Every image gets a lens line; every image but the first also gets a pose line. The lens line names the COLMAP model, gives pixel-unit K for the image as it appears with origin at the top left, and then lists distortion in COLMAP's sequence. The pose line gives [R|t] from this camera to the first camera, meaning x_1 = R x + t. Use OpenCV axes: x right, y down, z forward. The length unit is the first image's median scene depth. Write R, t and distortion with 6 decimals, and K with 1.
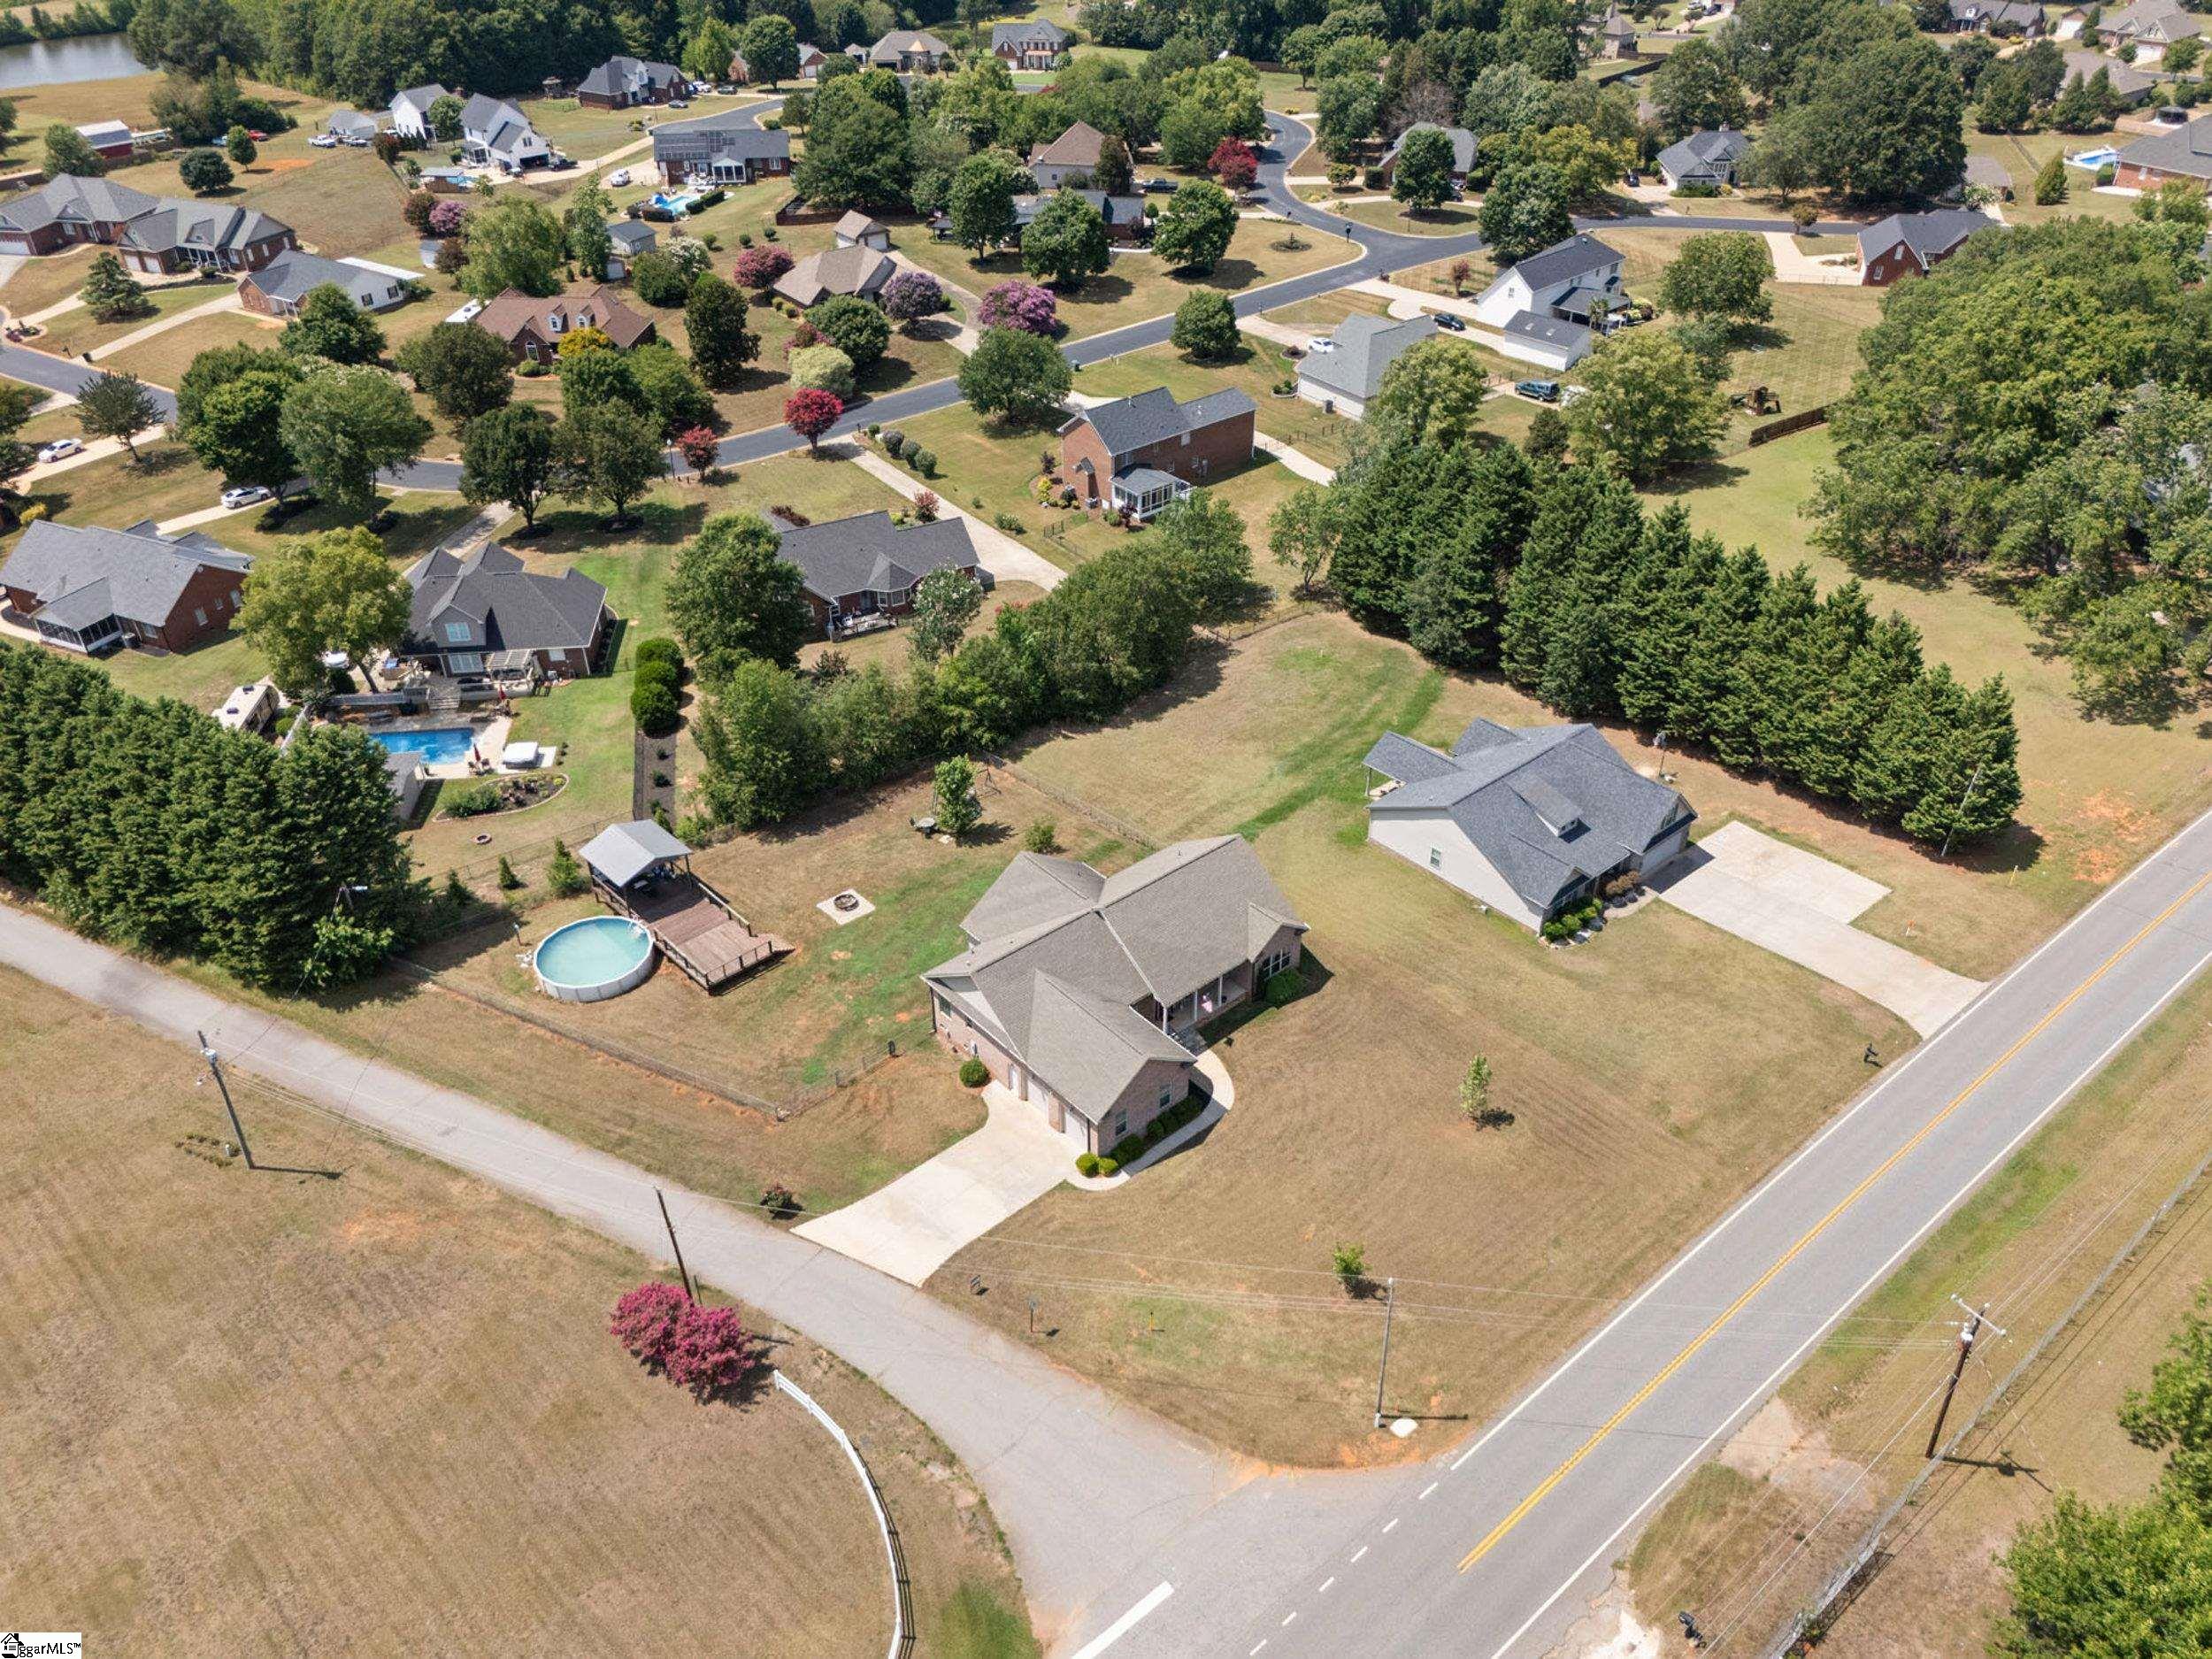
lens RADIAL K [[1662.0, 0, 1077.2], [0, 1662.0, 818.1], [0, 0, 1]] dist [0.087962, -0.123862]
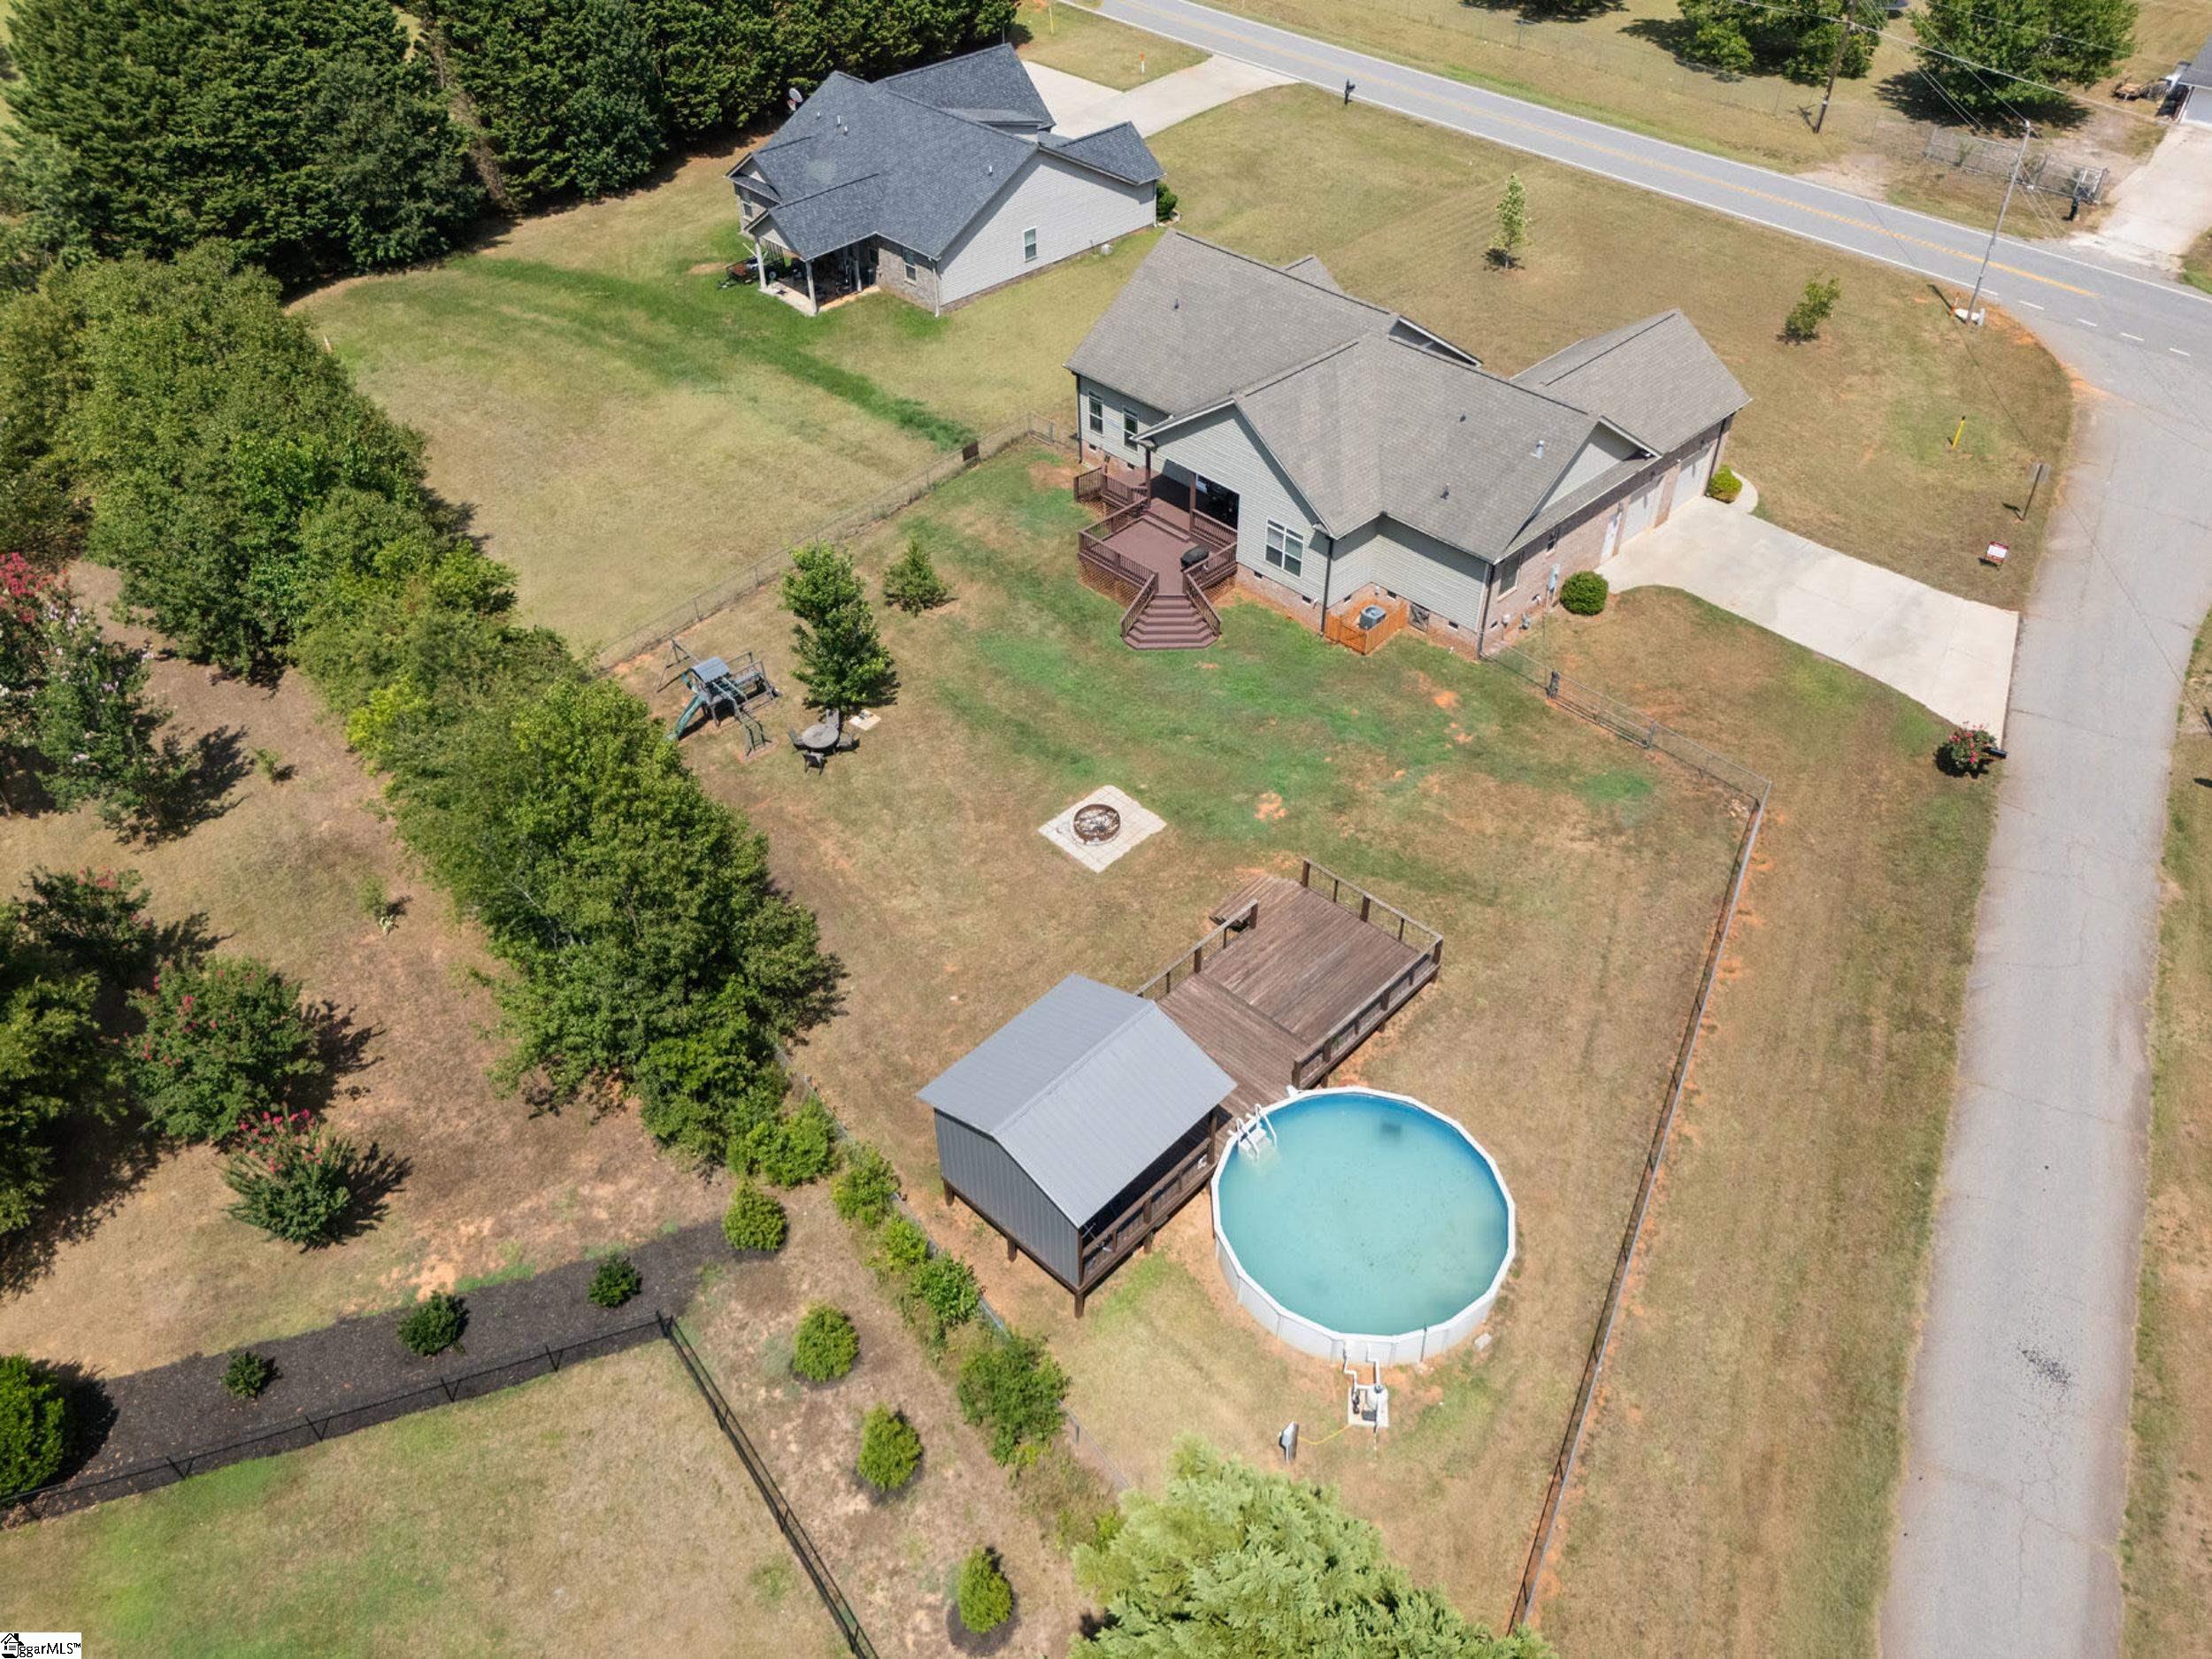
lens RADIAL K [[1662.0, 0, 1077.2], [0, 1662.0, 818.1], [0, 0, 1]] dist [0.087962, -0.123862]
pose [[-0.067491, -0.636998, 0.767905, -0.433014], [0.569160, 0.607560, 0.554011, -0.185817], [-0.819452, 0.474452, 0.321549, 0.737680]]
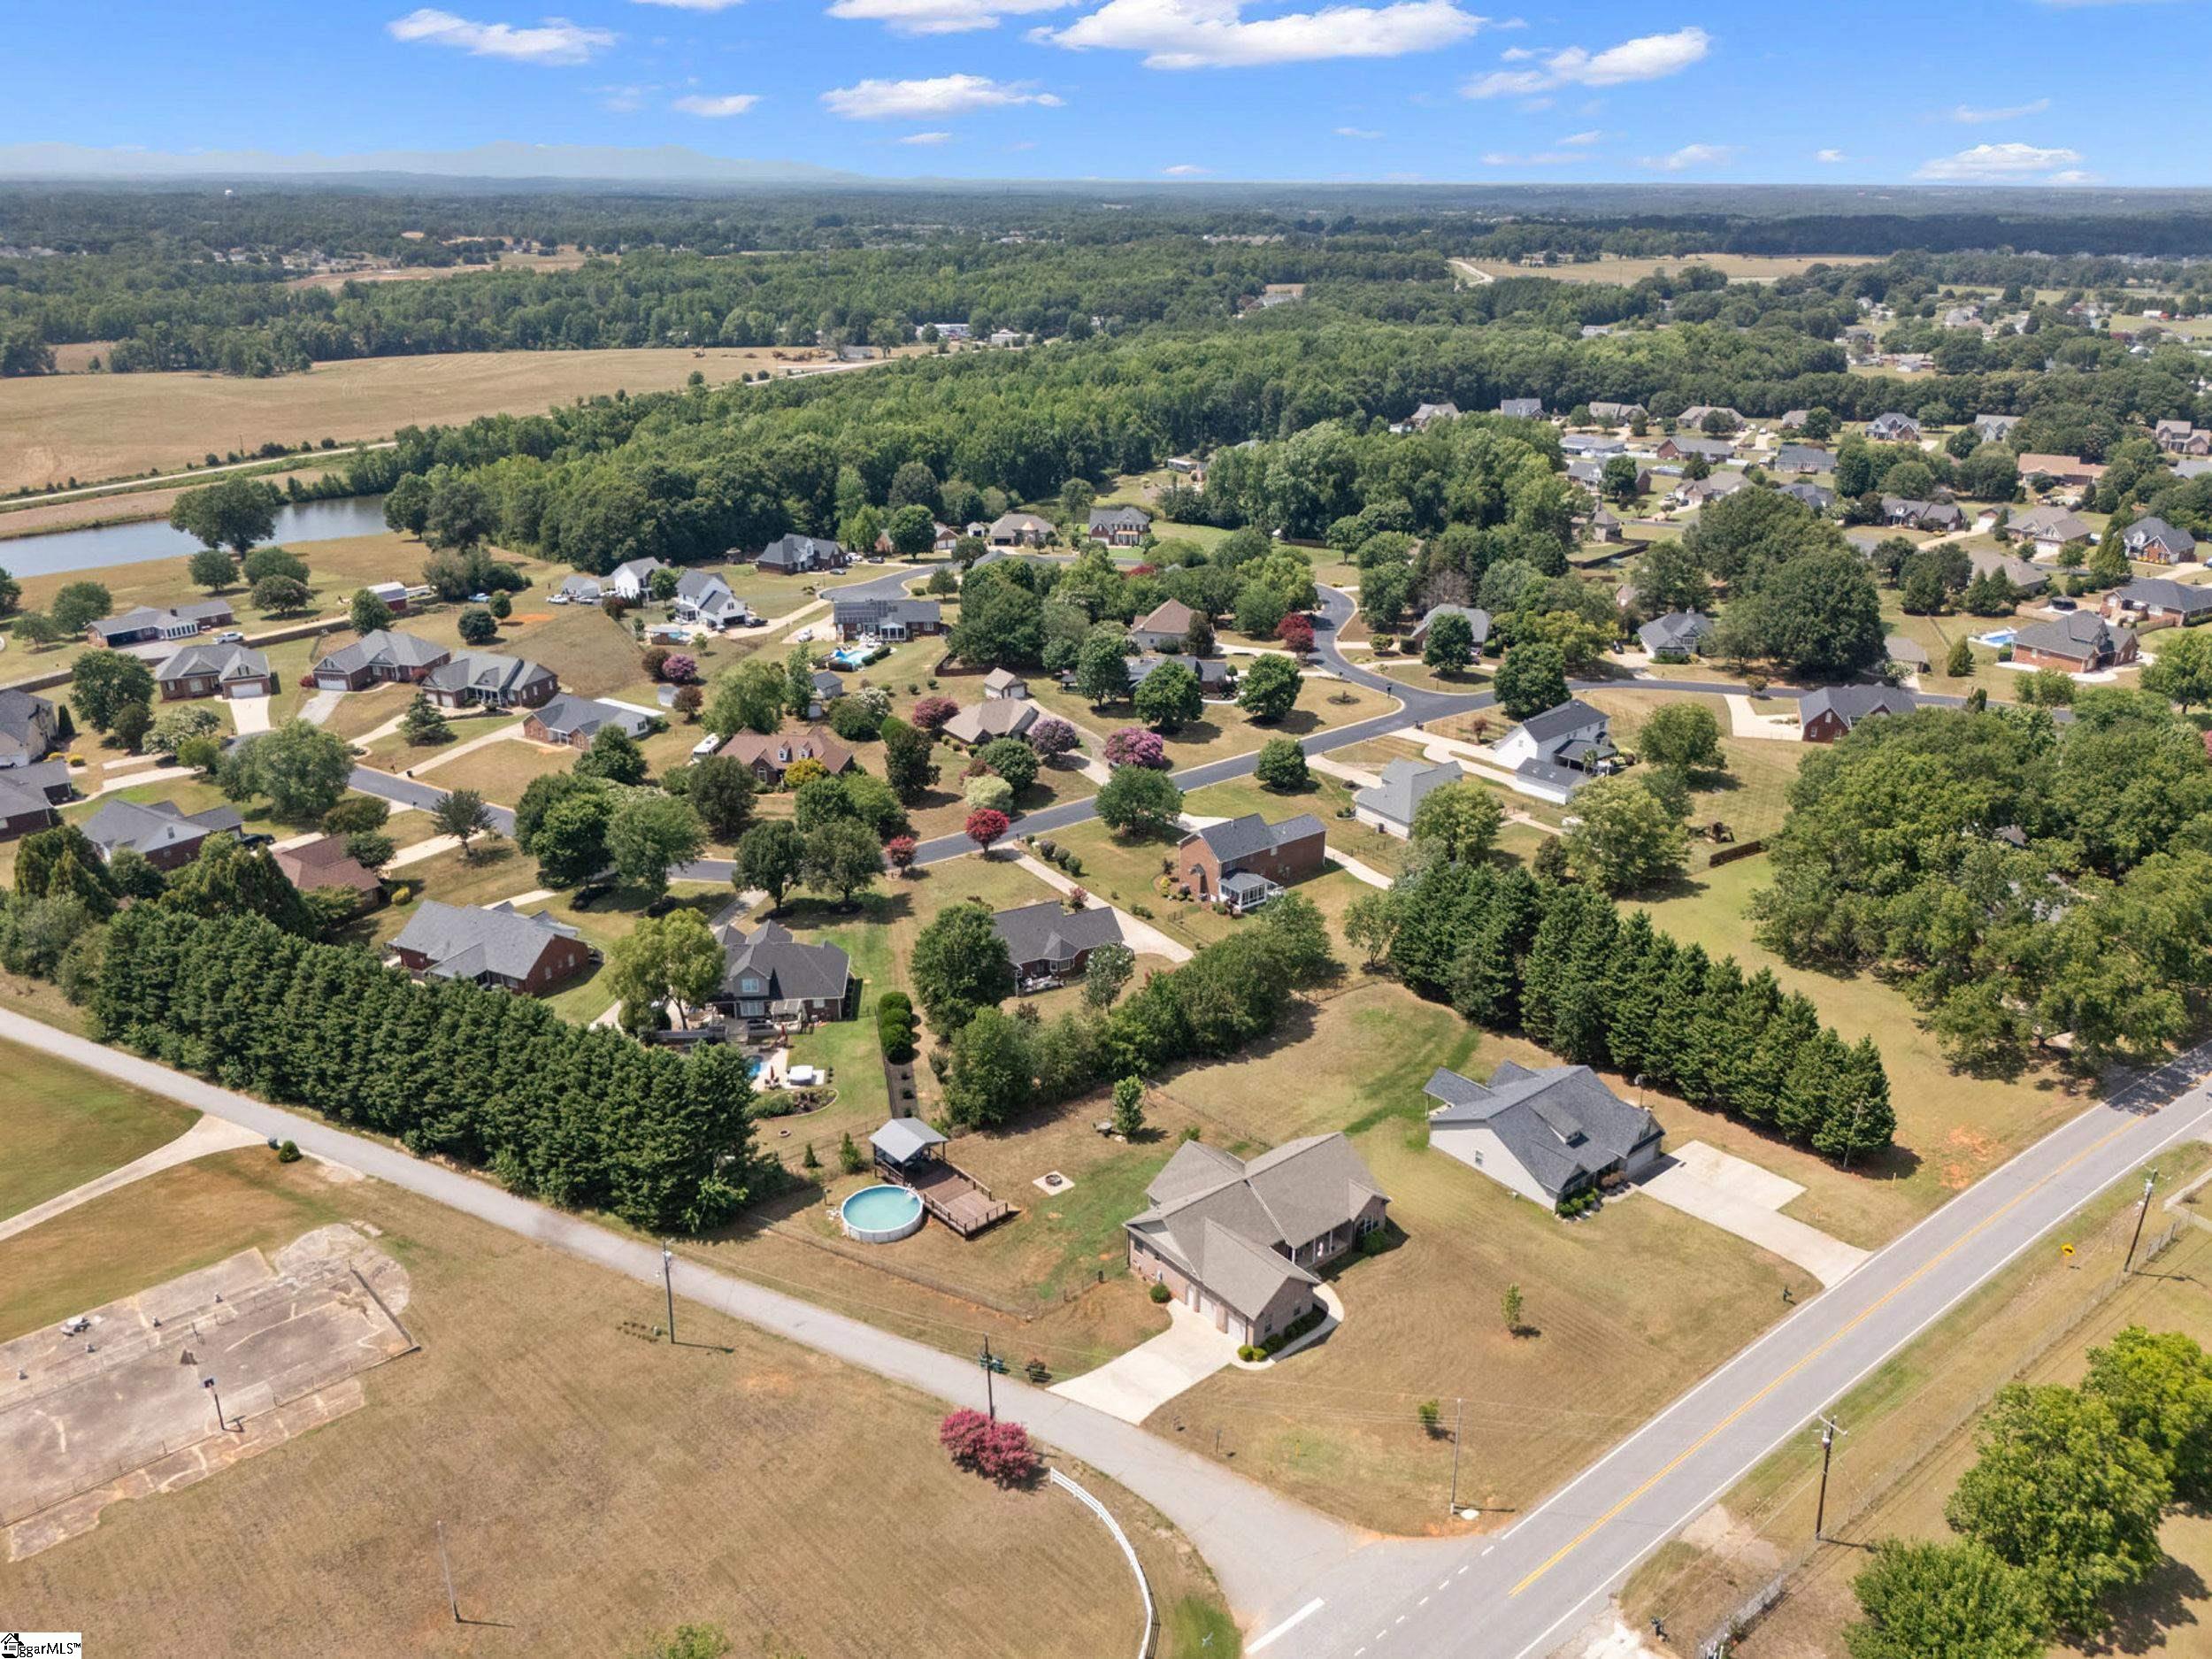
lens RADIAL K [[1662.0, 0, 1077.2], [0, 1662.0, 818.1], [0, 0, 1]] dist [0.087962, -0.123862]
pose [[0.999619, 0.017794, -0.021121, -0.081973], [-0.022104, 0.973963, -0.225627, 0.060314], [0.016557, 0.226008, 0.973985, -0.369842]]
